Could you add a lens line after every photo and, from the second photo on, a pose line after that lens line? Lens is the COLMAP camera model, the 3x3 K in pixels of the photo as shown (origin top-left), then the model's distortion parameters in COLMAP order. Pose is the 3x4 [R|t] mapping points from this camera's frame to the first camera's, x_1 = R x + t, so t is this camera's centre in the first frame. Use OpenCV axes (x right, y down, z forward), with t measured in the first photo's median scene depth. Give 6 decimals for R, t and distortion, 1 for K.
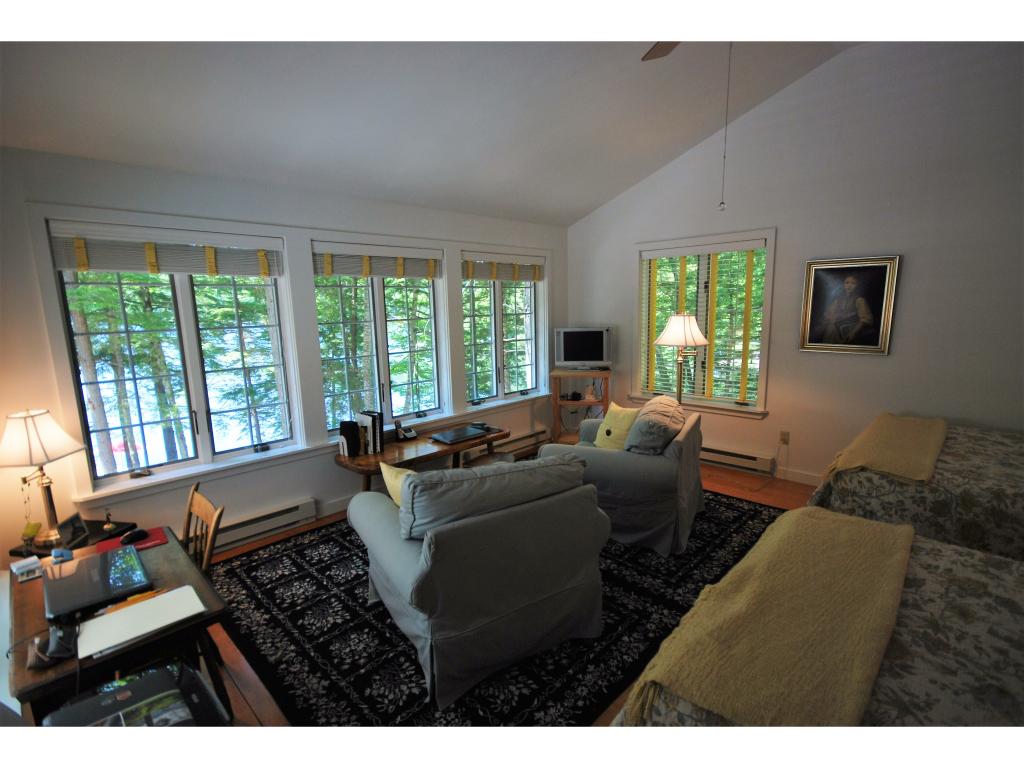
lens RADIAL K [[492.6, 0, 512.0], [0, 492.6, 384.0], [0, 0, 1]] dist [0.011577, -0.000537]
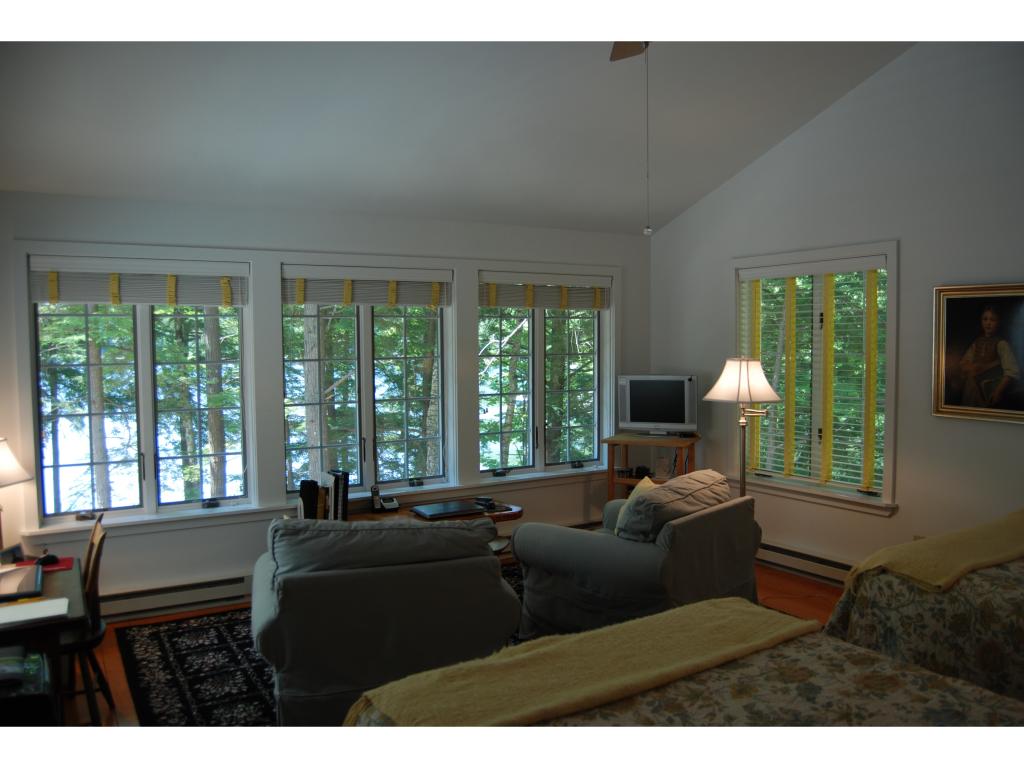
lens RADIAL K [[807.2, 0, 525.8], [0, 807.2, 384.1], [0, 0, 1]] dist [-0.078481, 0.010762]
pose [[0.969654, 0.028747, -0.242783, 0.433935], [-0.053866, 0.993780, -0.097467, 0.036462], [0.238472, 0.107587, 0.965172, -0.270852]]
